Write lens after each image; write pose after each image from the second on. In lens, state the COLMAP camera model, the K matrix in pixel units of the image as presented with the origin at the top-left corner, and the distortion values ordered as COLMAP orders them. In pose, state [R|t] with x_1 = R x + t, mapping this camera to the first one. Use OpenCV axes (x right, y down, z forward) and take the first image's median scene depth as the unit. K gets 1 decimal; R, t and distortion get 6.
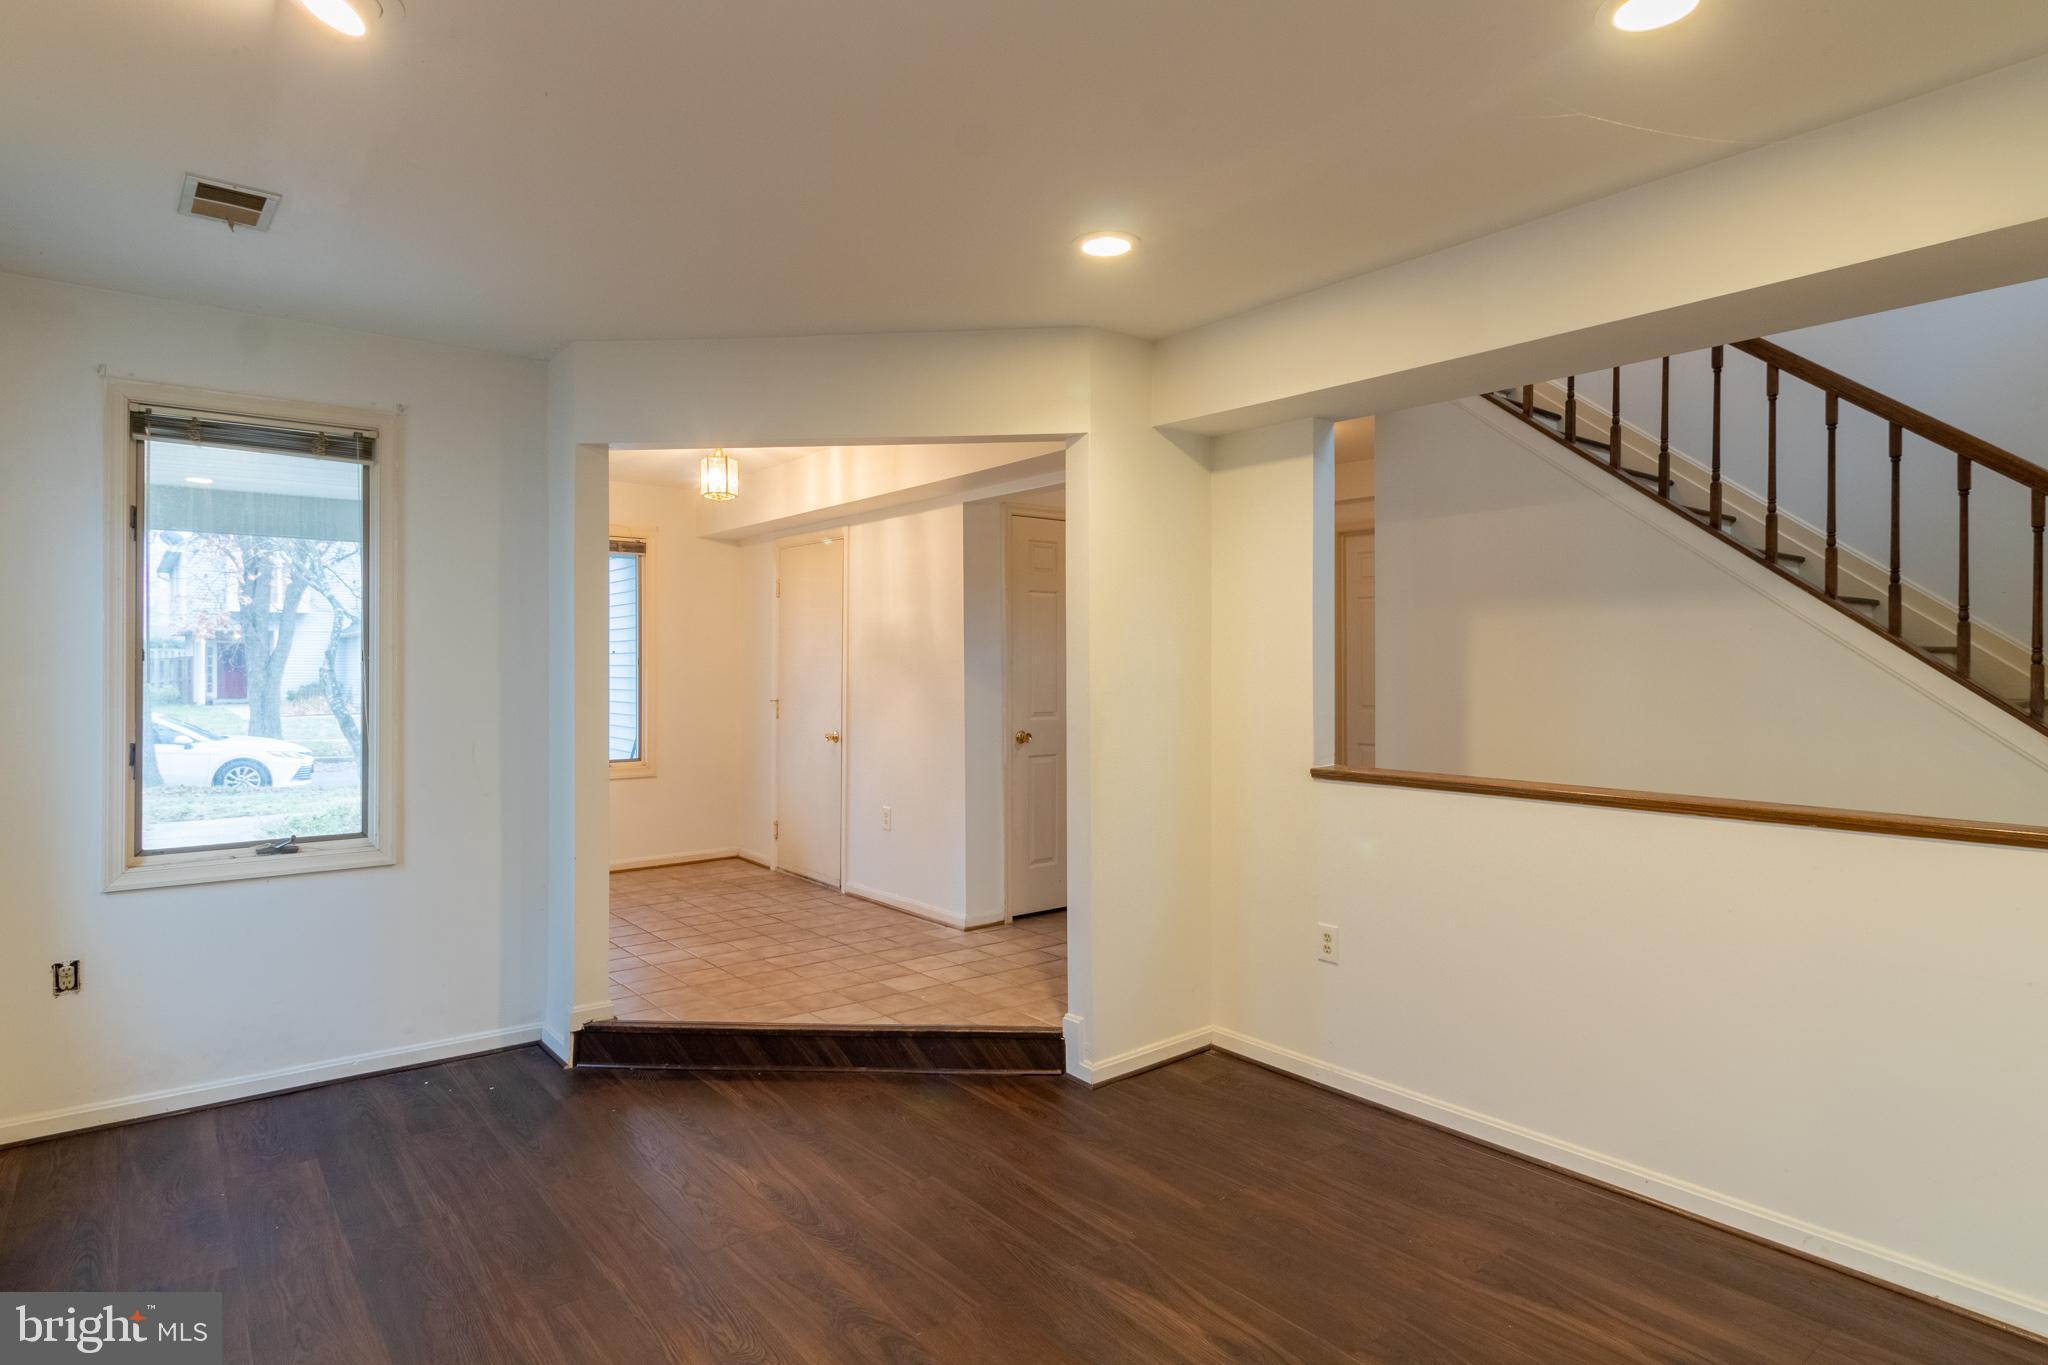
lens RADIAL K [[1098.1, 0, 1022.9], [0, 1098.1, 658.8], [0, 0, 1]] dist [-0.002069, -0.001640]
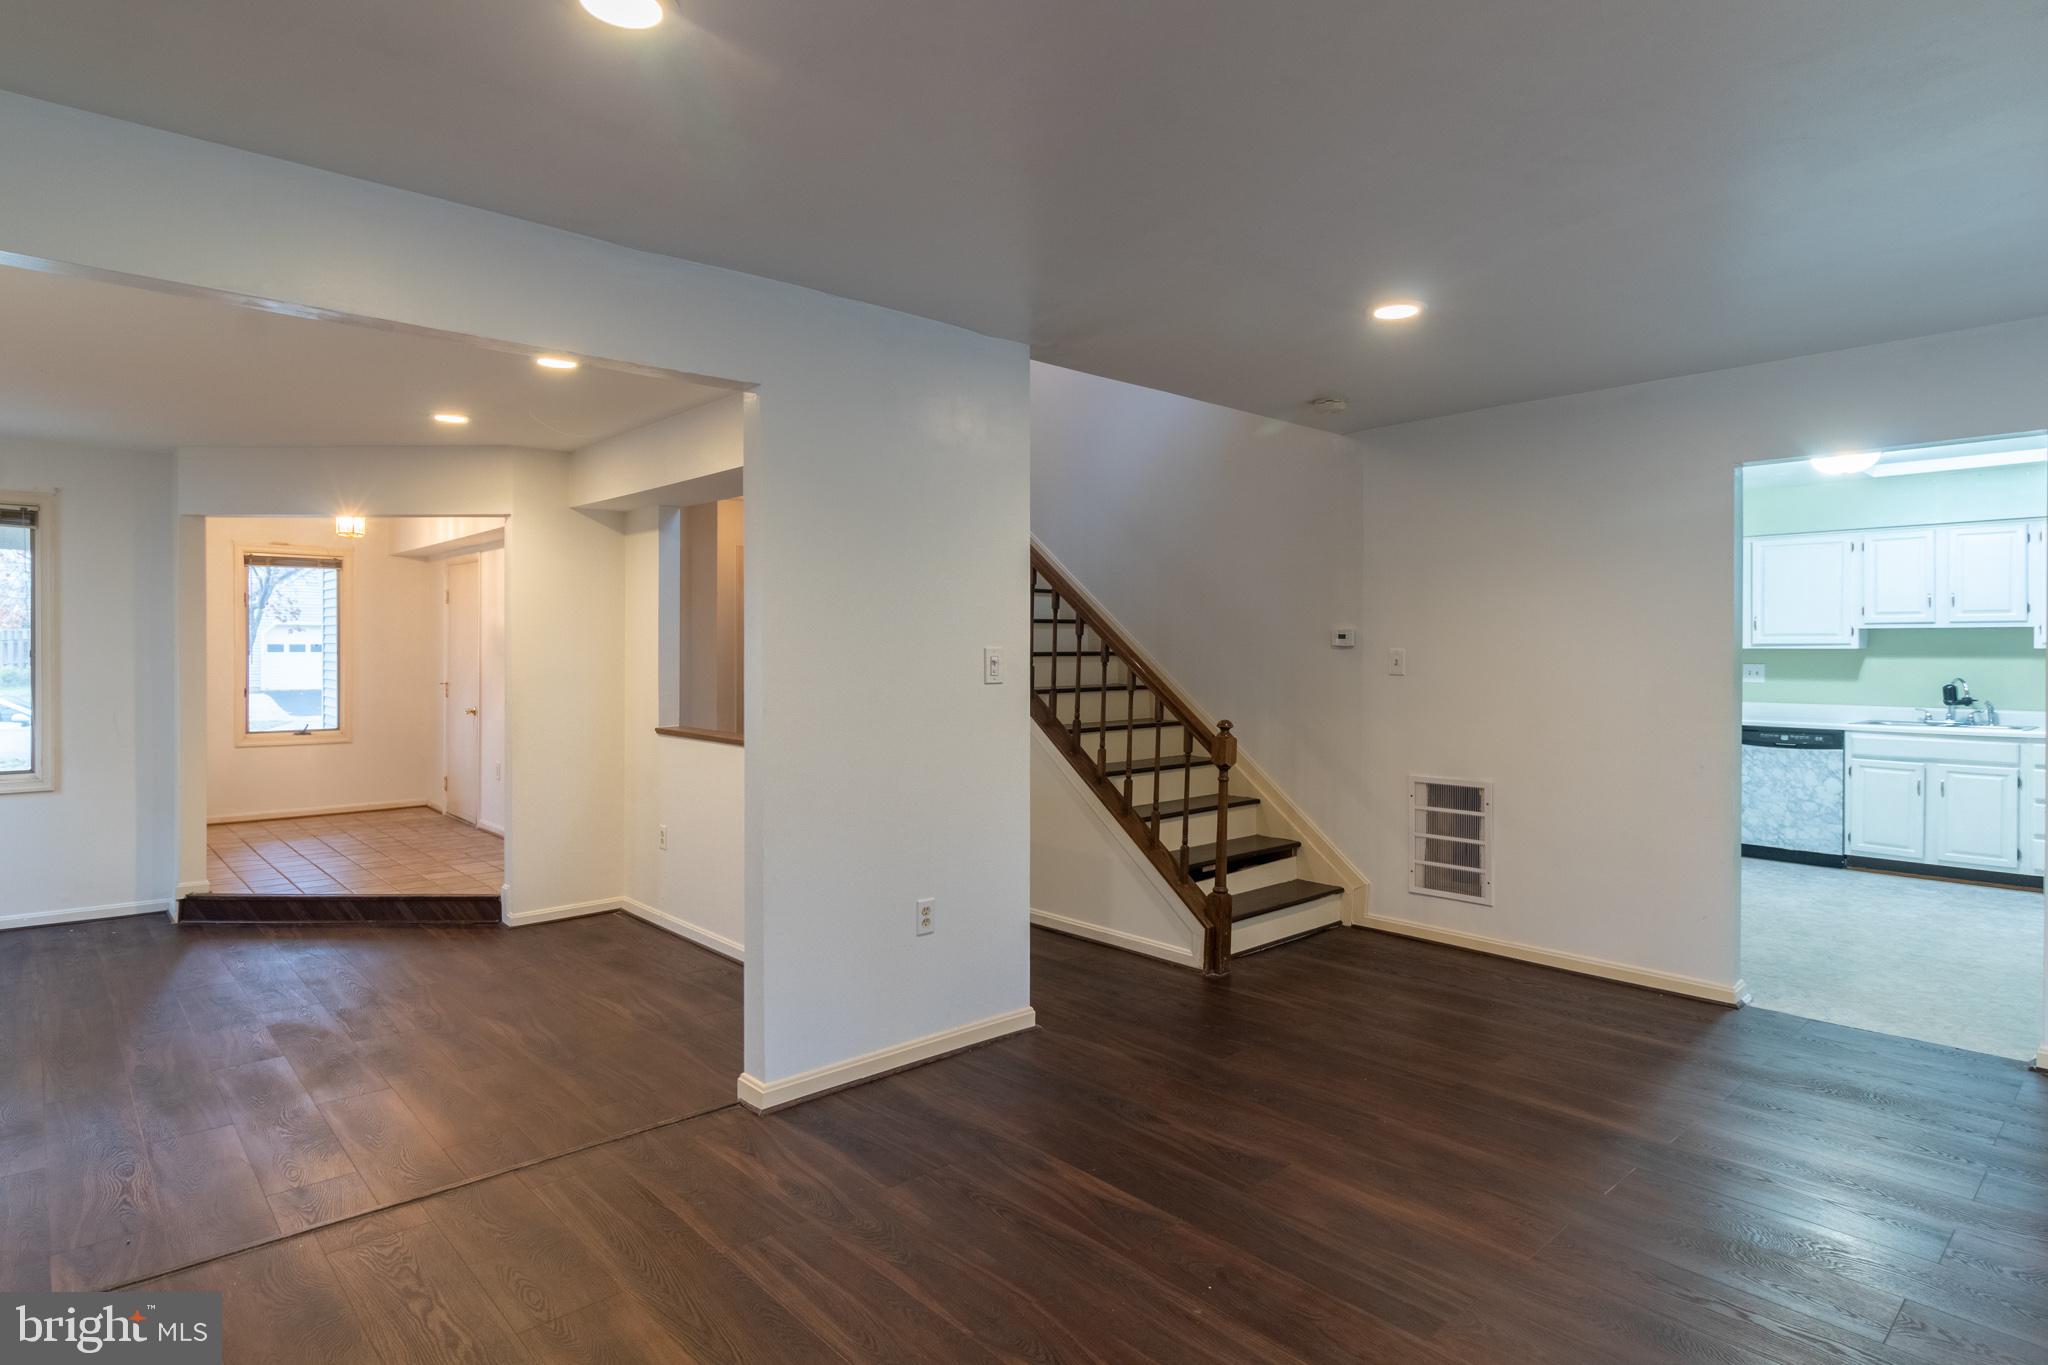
lens RADIAL K [[1098.1, 0, 1022.9], [0, 1098.1, 658.8], [0, 0, 1]] dist [-0.002069, -0.001640]
pose [[0.997911, 0.004802, 0.064428, 0.669550], [-0.005828, 0.999859, 0.015755, -0.027828], [-0.064343, -0.016098, 0.997798, -0.600081]]
